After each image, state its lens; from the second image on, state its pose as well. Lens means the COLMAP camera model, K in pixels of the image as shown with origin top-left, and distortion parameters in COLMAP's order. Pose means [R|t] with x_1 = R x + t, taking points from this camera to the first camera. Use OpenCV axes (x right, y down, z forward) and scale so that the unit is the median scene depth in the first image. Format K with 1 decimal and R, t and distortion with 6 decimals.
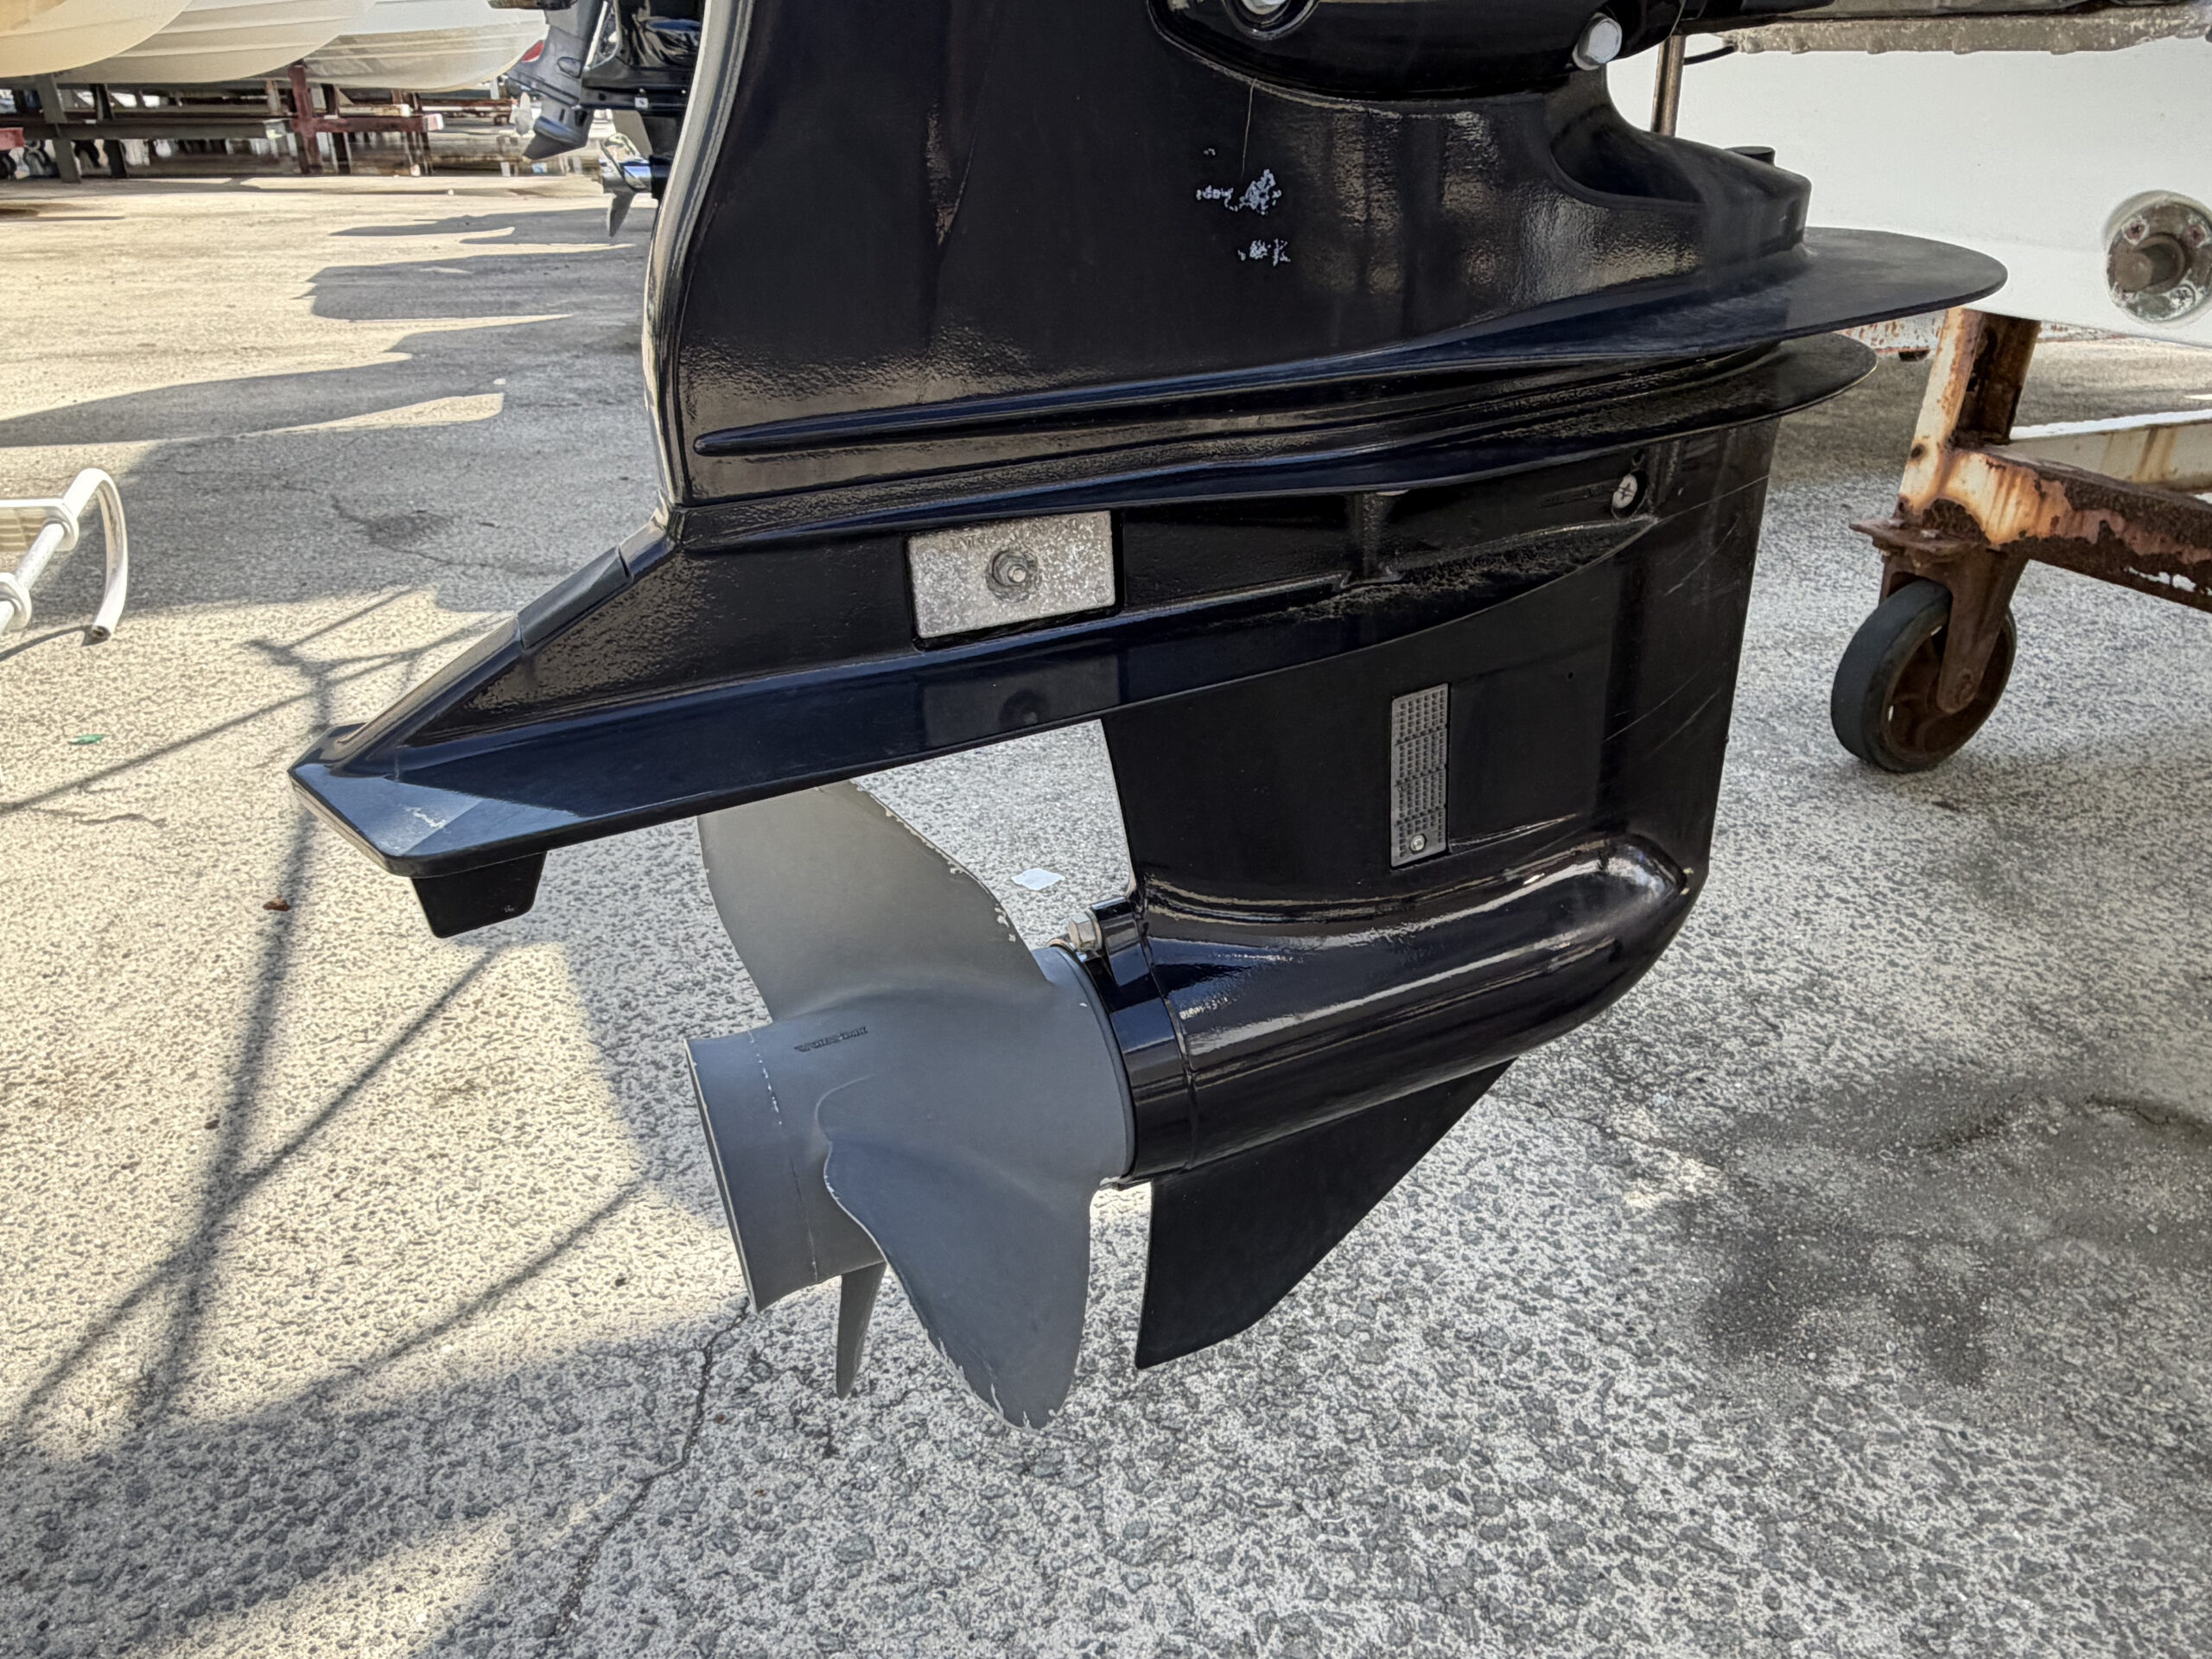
lens RADIAL K [[1498.5, 0, 1064.8], [0, 1498.5, 830.5], [0, 0, 1]] dist [-0.004146, 0.002778]
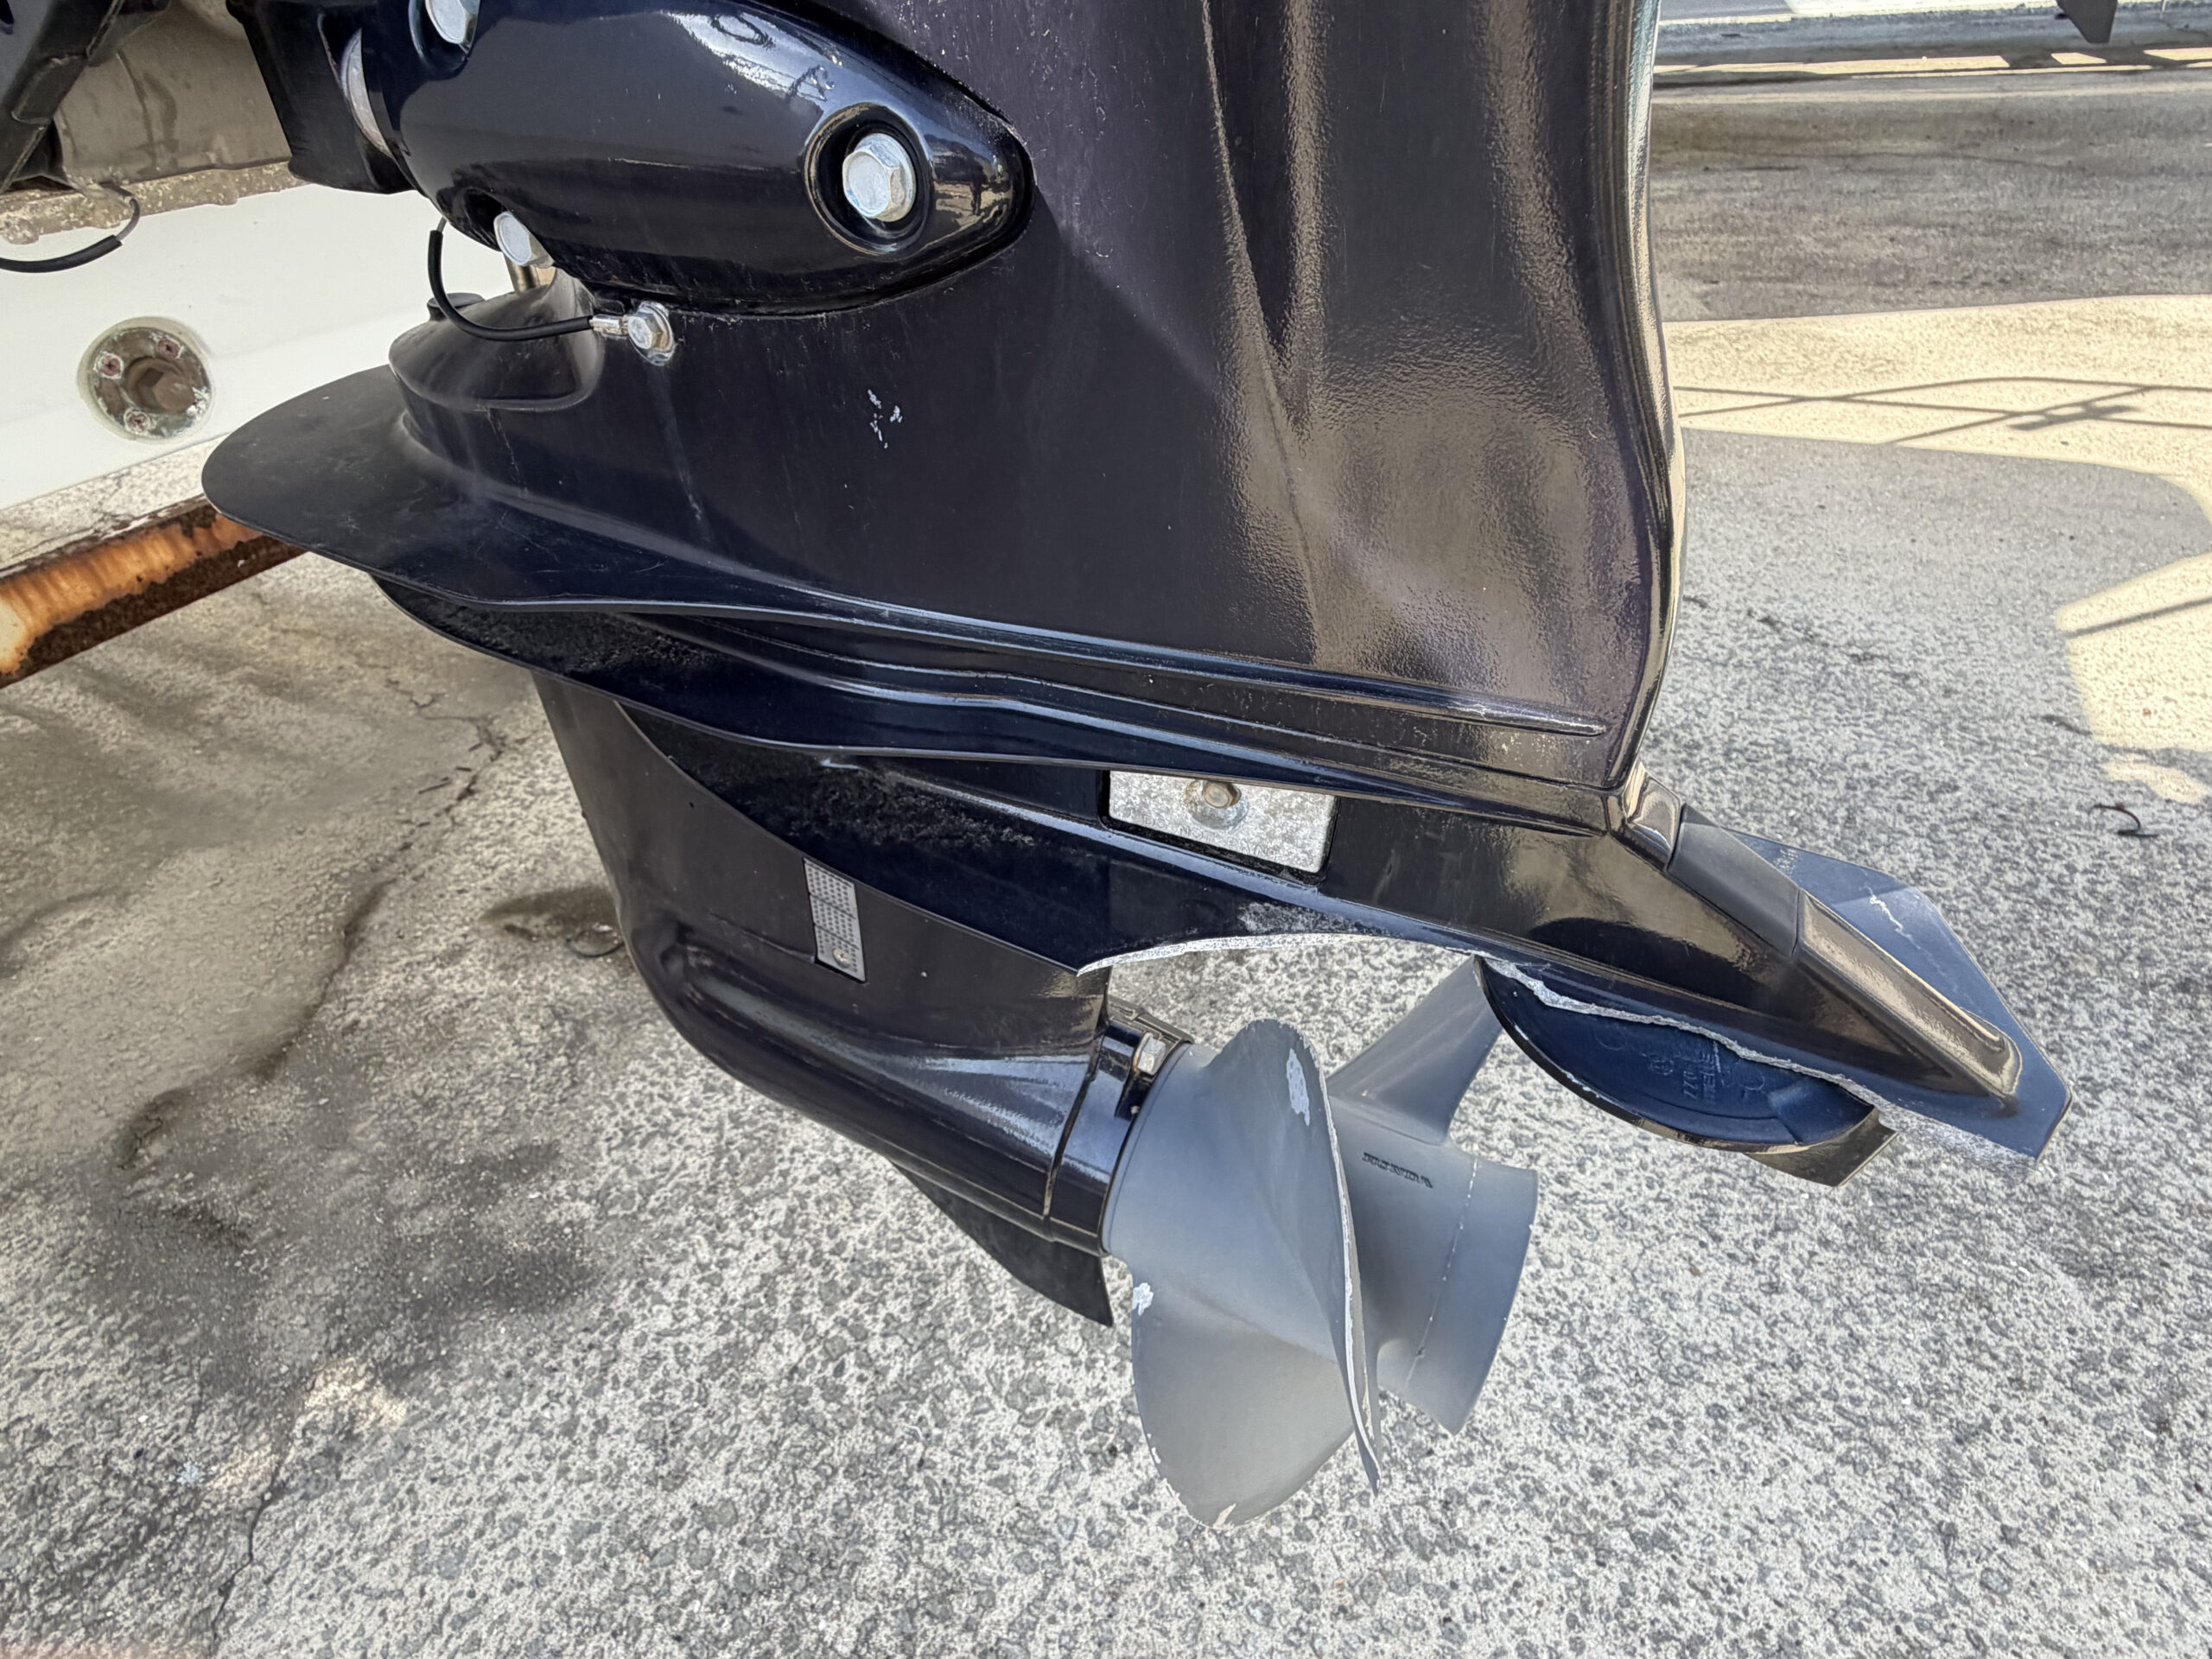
lens RADIAL K [[1095.3, 0, 1080.4], [0, 1095.3, 832.6], [0, 0, 1]] dist [0.002966, -0.002721]
pose [[-0.650936, -0.445090, 0.614961, -0.228045], [0.401720, 0.485398, 0.776537, -0.396938], [-0.644130, 0.752518, -0.137162, 0.646226]]
